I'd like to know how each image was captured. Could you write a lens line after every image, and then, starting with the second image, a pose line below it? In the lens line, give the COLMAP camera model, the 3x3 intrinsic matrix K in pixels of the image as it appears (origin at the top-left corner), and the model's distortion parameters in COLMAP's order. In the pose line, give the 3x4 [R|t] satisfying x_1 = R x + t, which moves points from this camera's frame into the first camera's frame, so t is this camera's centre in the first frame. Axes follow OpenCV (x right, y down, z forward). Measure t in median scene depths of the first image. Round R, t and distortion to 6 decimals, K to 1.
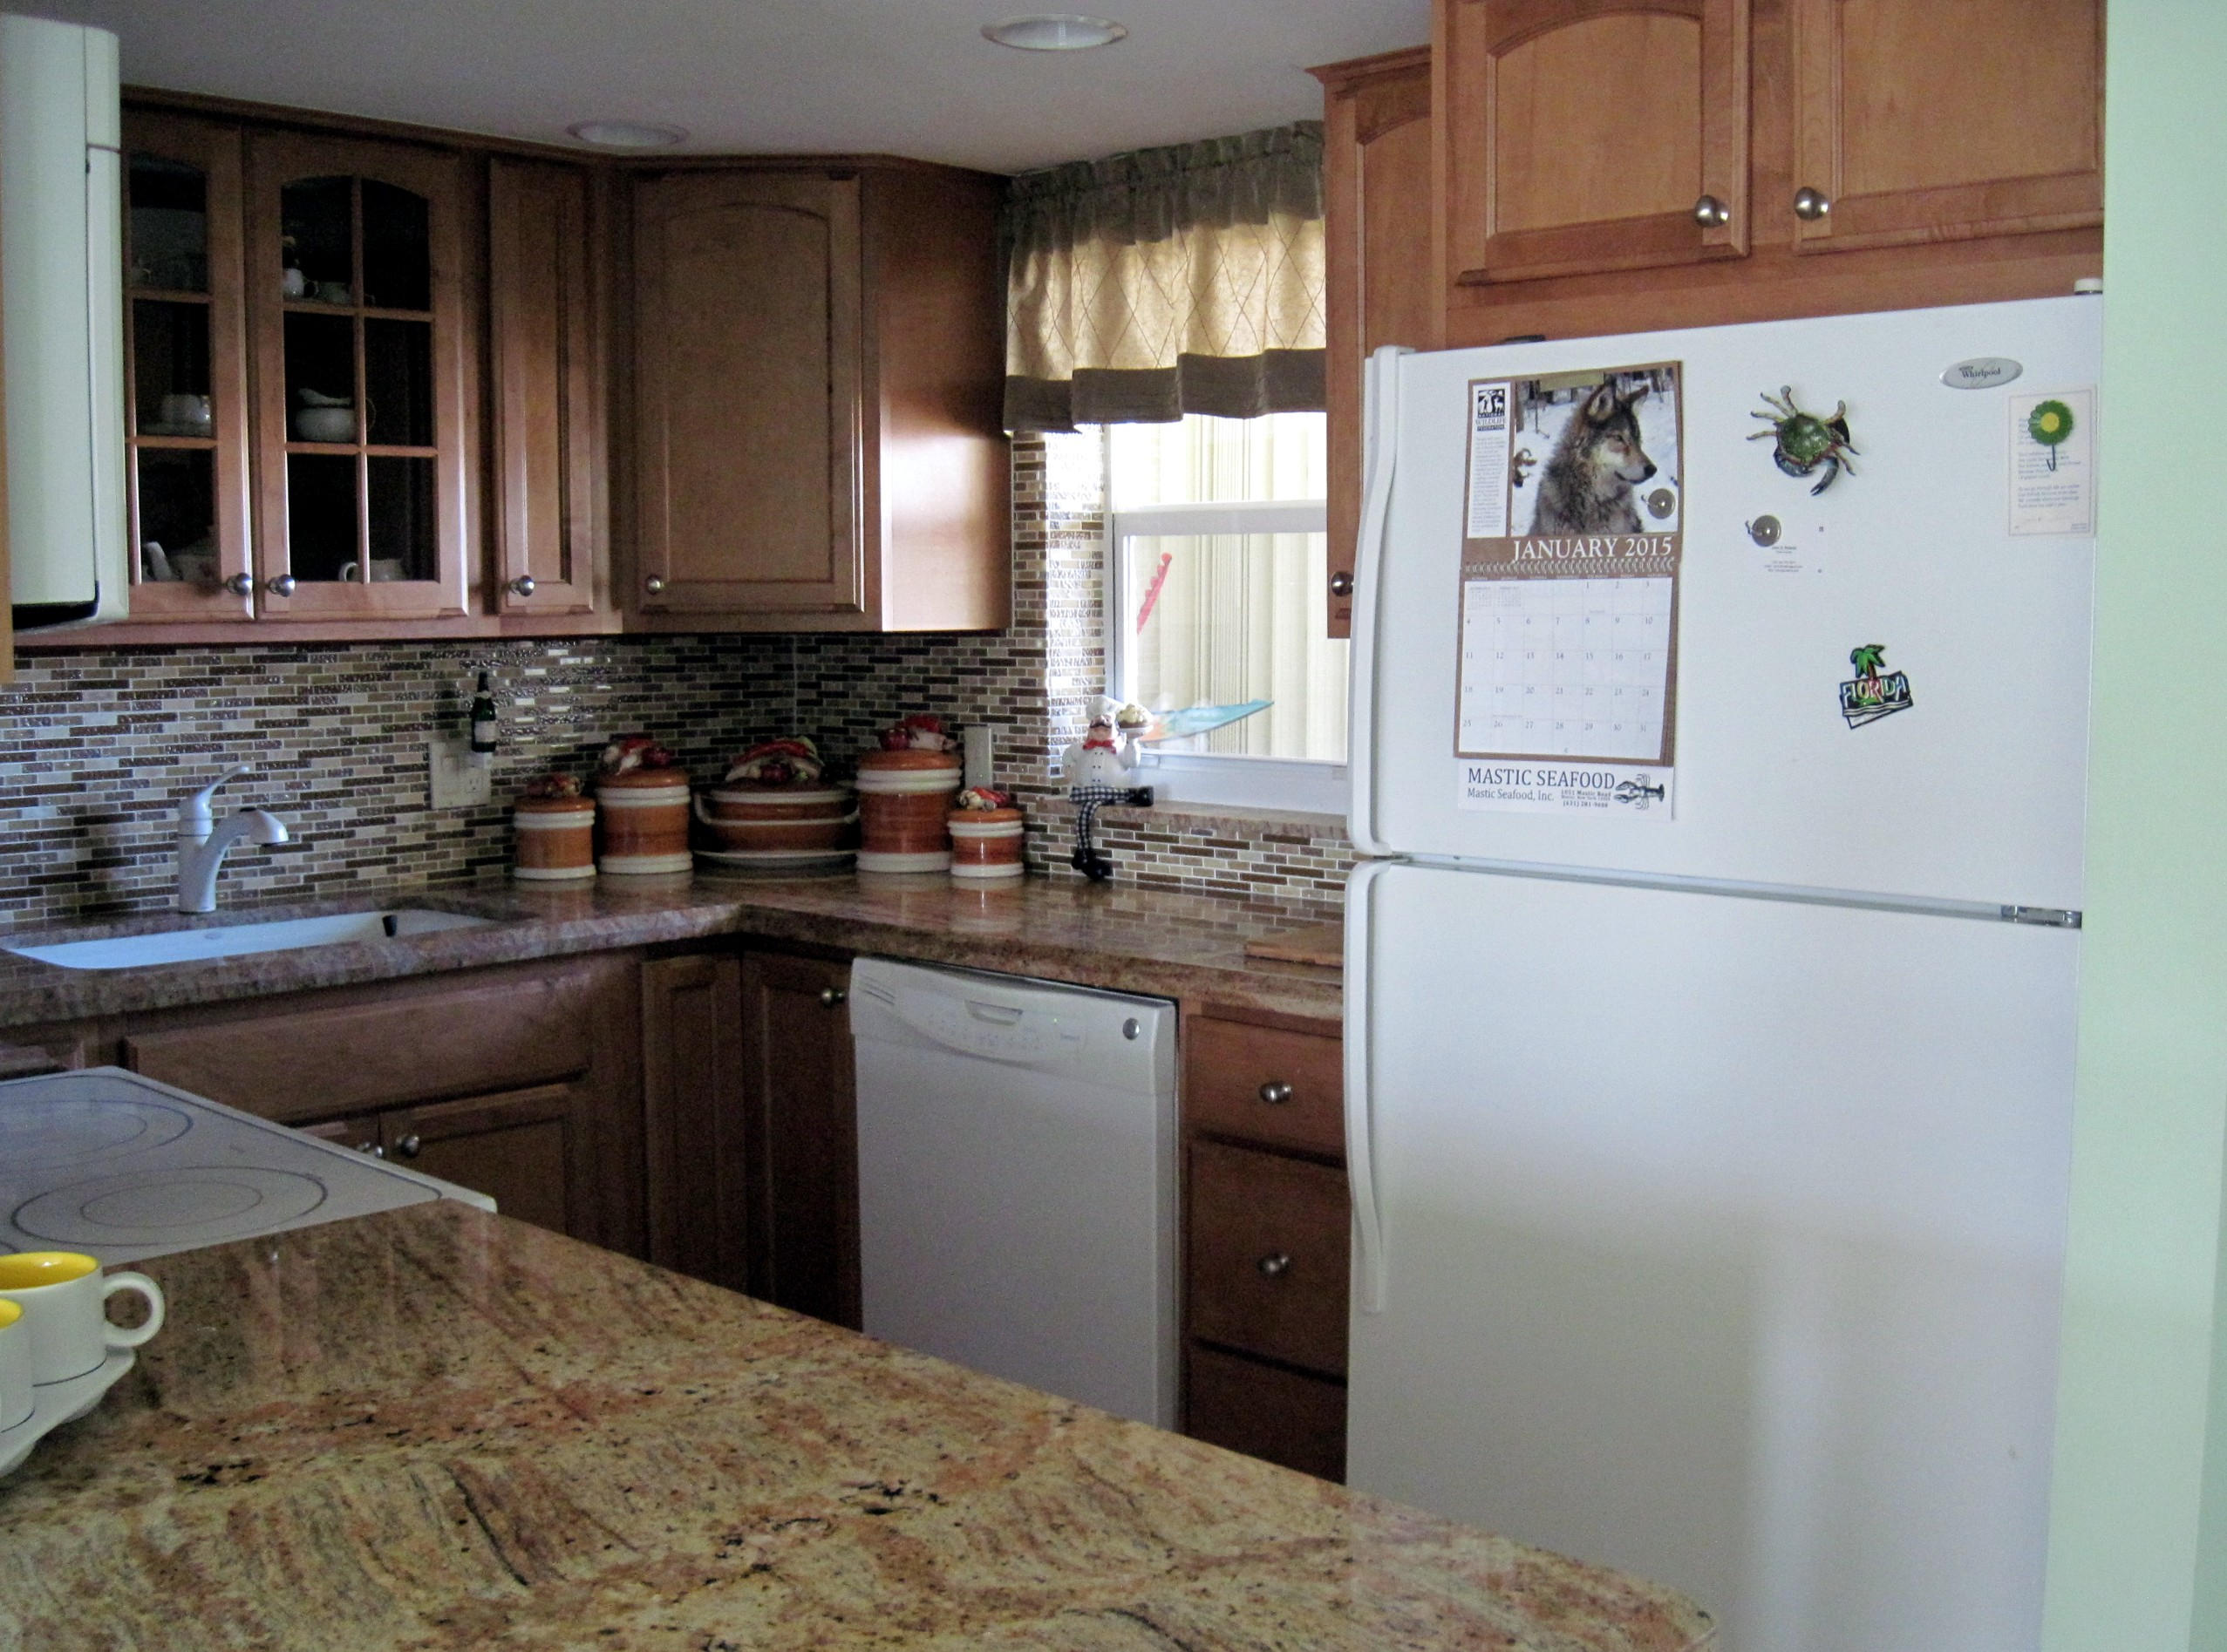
lens RADIAL K [[2379.7, 0, 1113.5], [0, 2379.7, 826.0], [0, 0, 1]] dist [-0.114133, 0.024979]
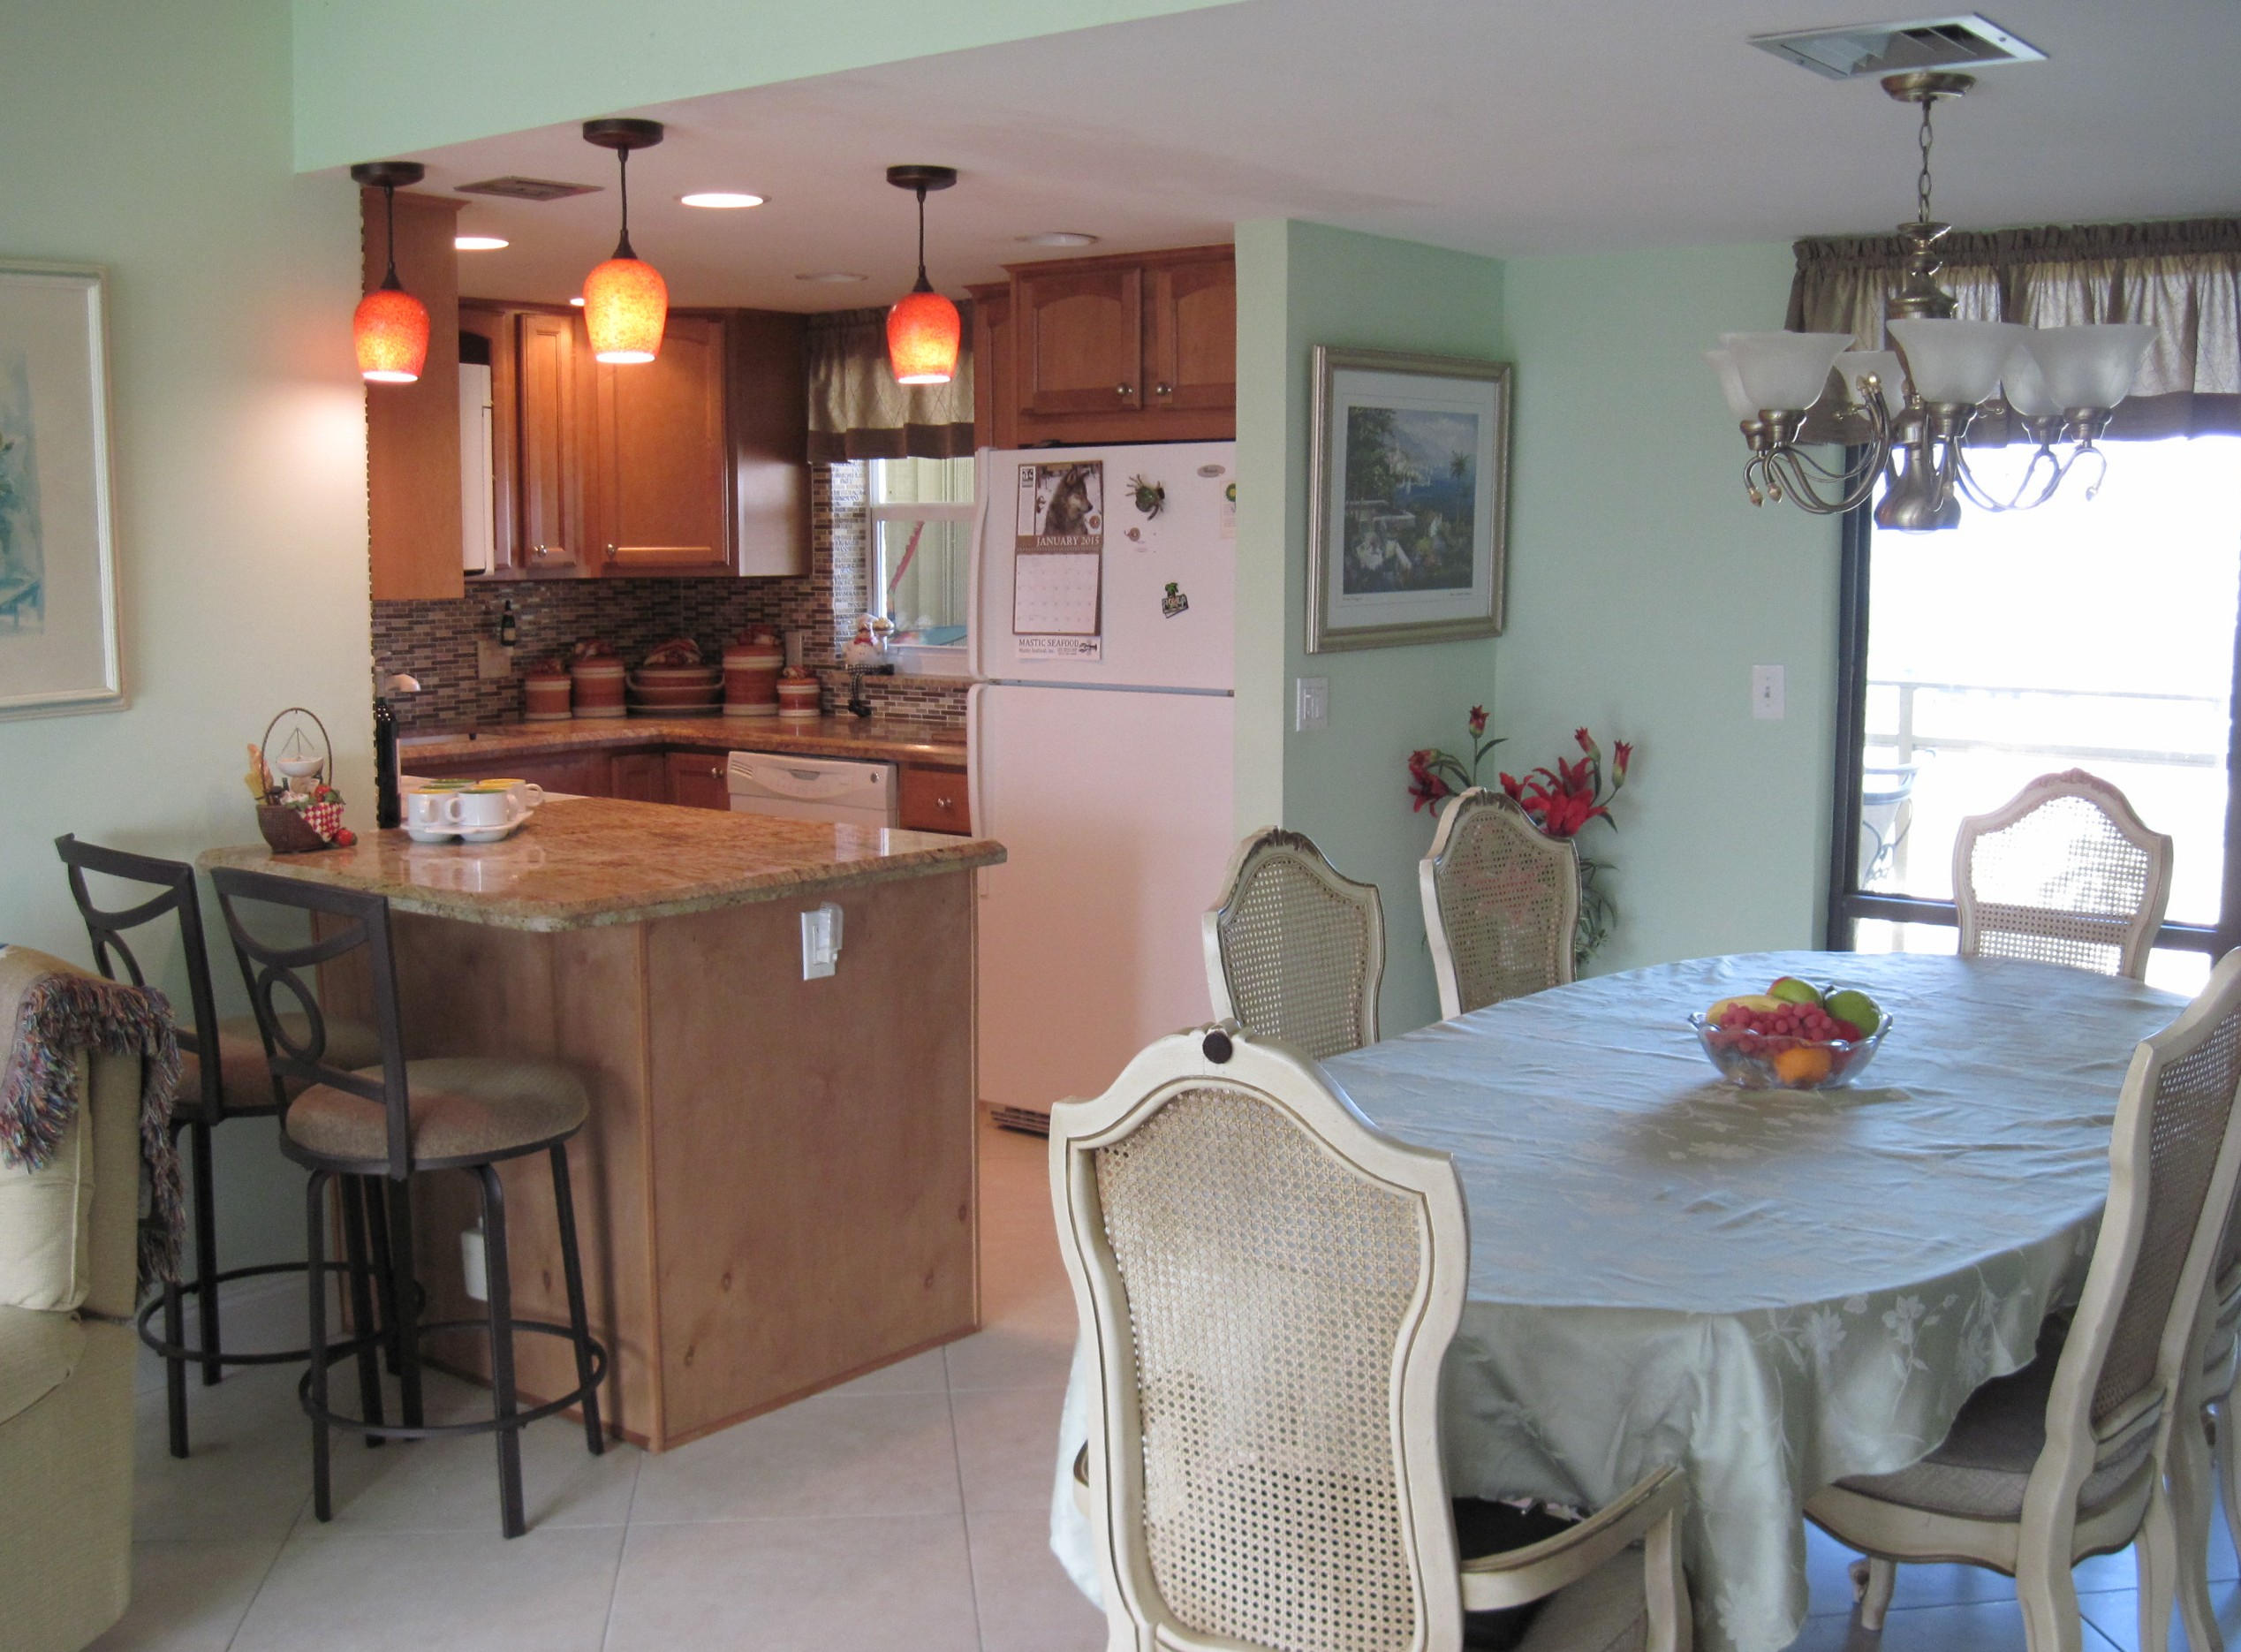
lens RADIAL K [[2525.9, 0, 1120.5], [0, 2525.9, 826.0], [0, 0, 1]] dist [-0.024106, -0.726953]
pose [[0.996984, -0.007940, 0.077202, 0.041664], [0.006399, 0.999776, 0.020181, 0.071791], [-0.077345, -0.019626, 0.996811, -0.951088]]
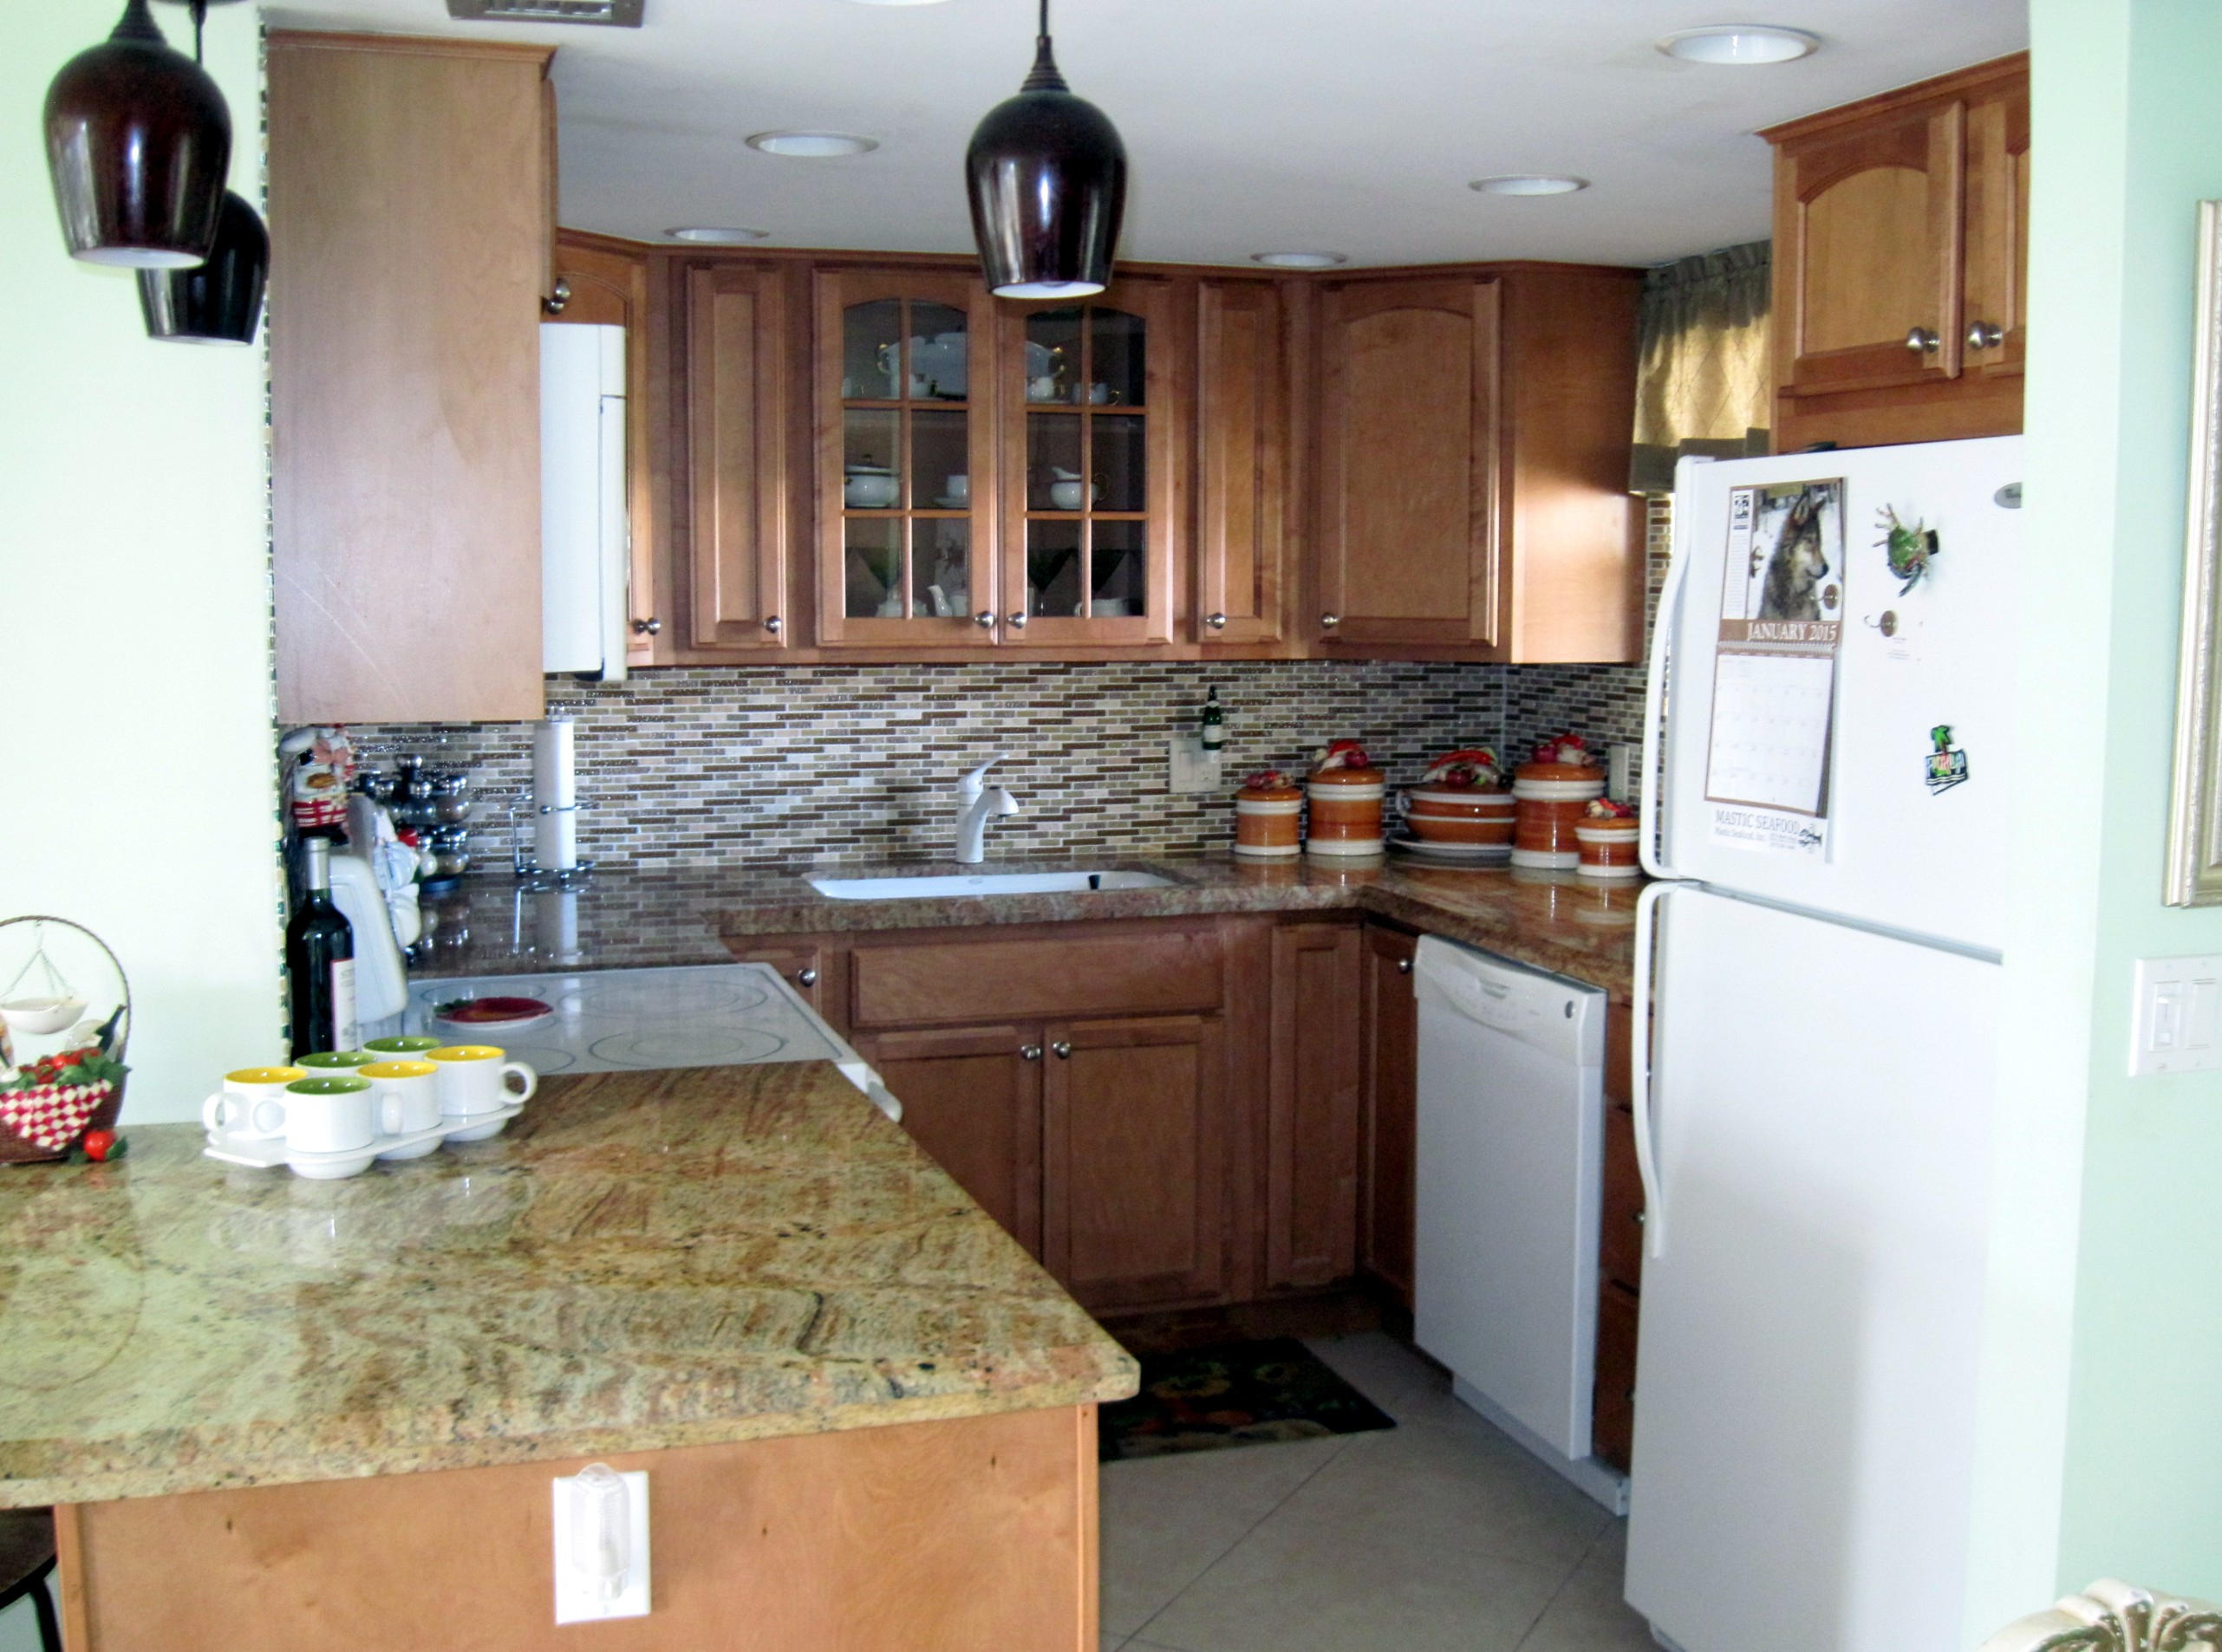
lens RADIAL K [[2374.3, 0, 1111.0], [0, 2374.3, 826.0], [0, 0, 1]] dist [-0.114133, 0.024979]
pose [[0.872968, 0.057396, -0.484389, 0.320250], [-0.051916, 0.998345, 0.024732, -0.020838], [0.485007, 0.003558, 0.874503, -0.133137]]
